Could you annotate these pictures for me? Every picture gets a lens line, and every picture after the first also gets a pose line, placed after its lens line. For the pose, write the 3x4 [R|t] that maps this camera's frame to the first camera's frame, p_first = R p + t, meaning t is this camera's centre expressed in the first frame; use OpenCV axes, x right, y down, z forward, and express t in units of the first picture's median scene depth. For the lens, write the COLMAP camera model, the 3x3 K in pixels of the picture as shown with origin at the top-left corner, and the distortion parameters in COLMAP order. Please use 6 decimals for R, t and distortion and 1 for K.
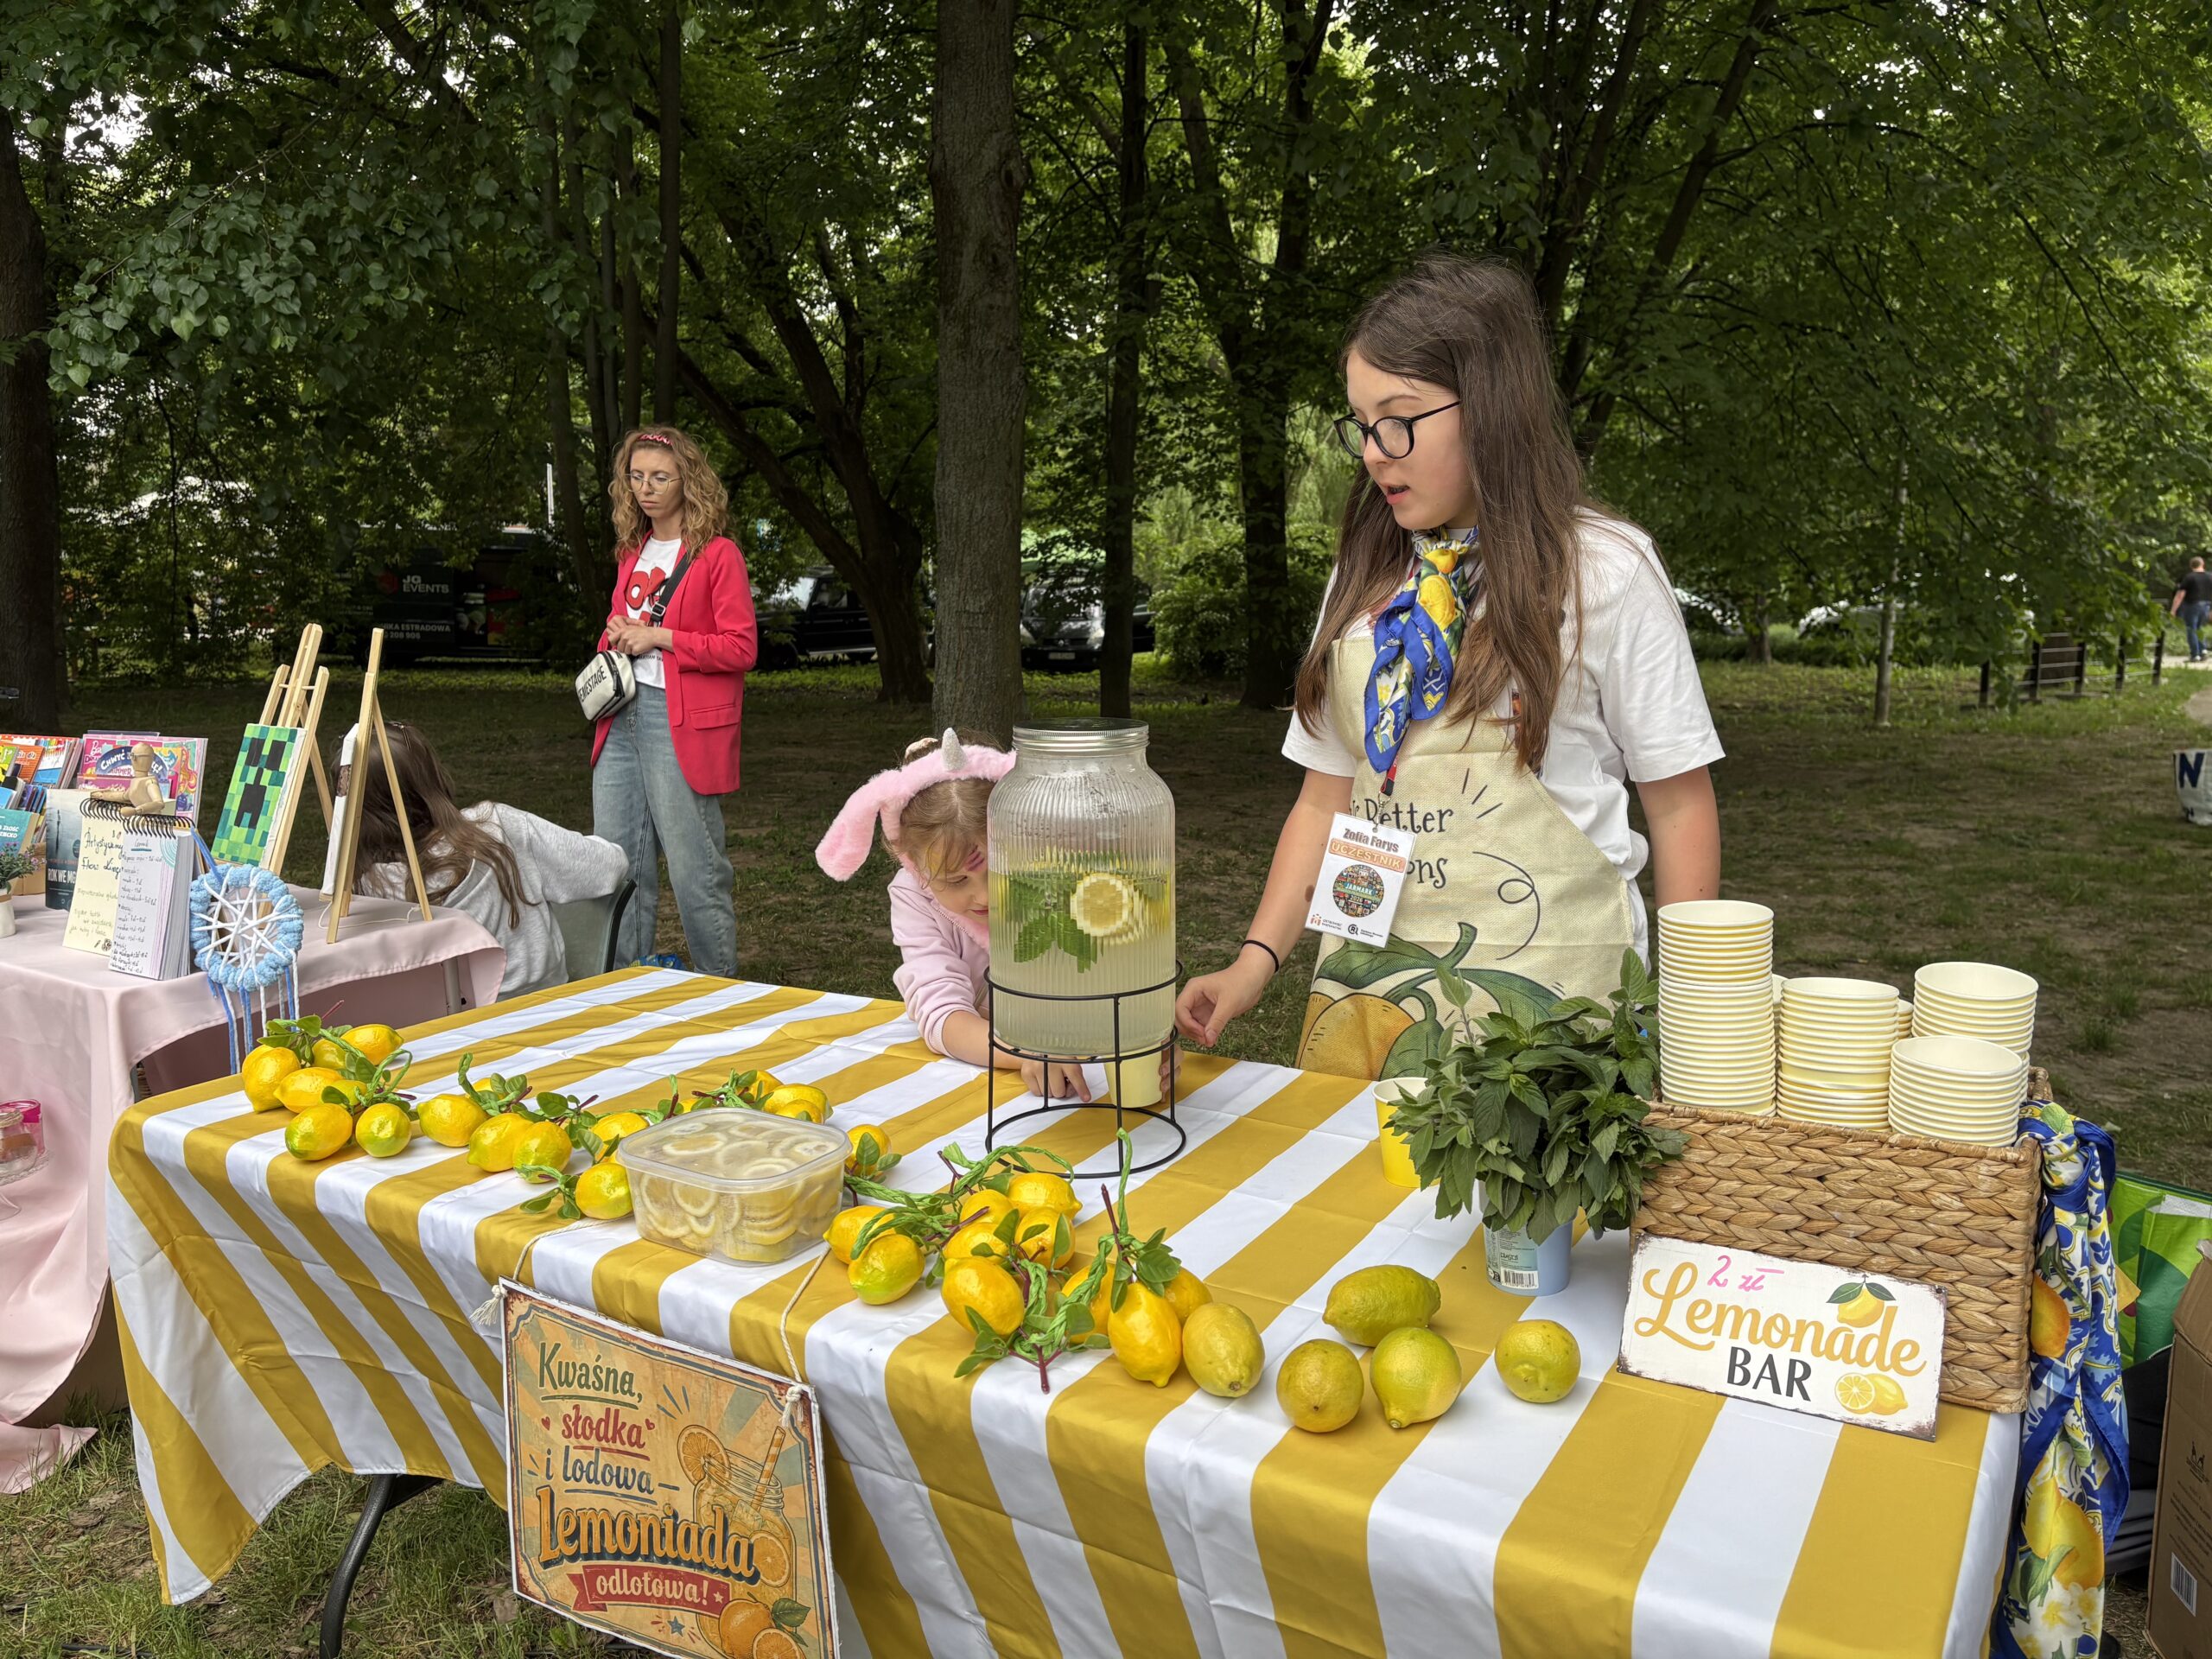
lens RADIAL K [[1633.6, 0, 1109.7], [0, 1633.6, 821.6], [0, 0, 1]] dist [0.012983, 0.008301]
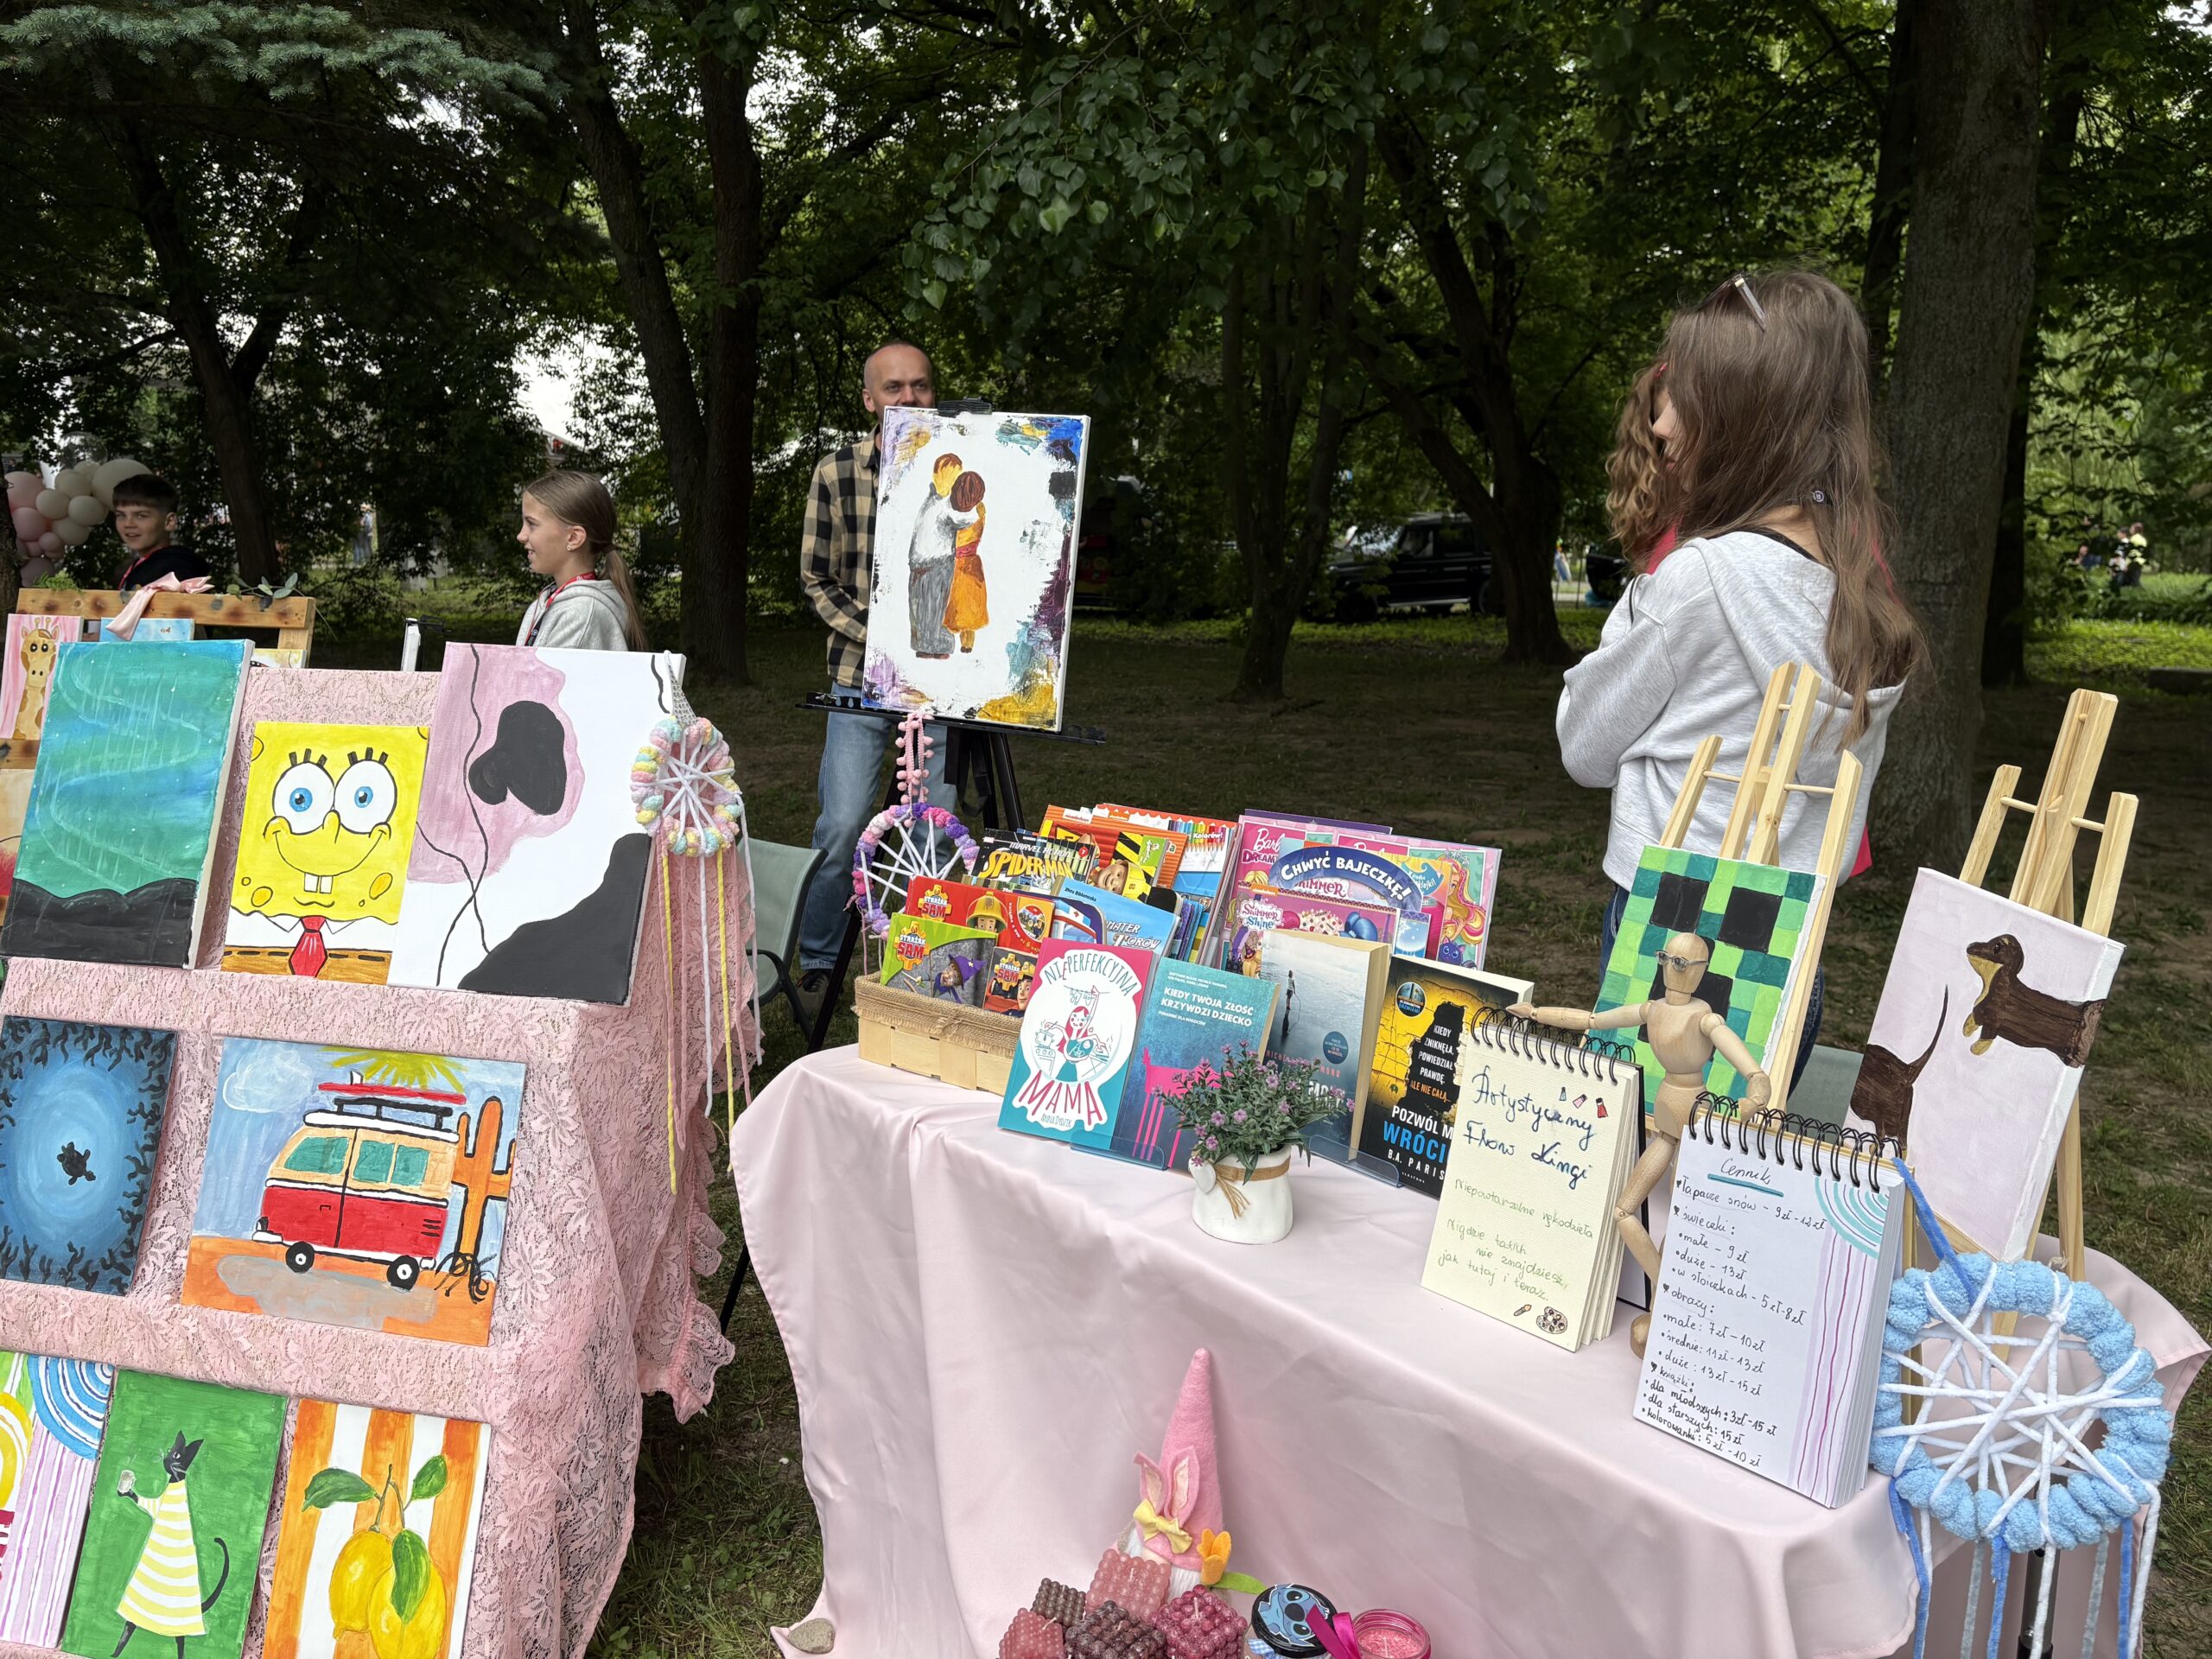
lens RADIAL K [[1633.6, 0, 1103.8], [0, 1633.6, 837.0], [0, 0, 1]] dist [0.012983, 0.008301]
pose [[0.952737, 0.062485, -0.297301, -0.280439], [-0.049889, 0.997514, 0.049776, -0.041678], [0.299672, -0.032592, 0.953486, 0.228347]]
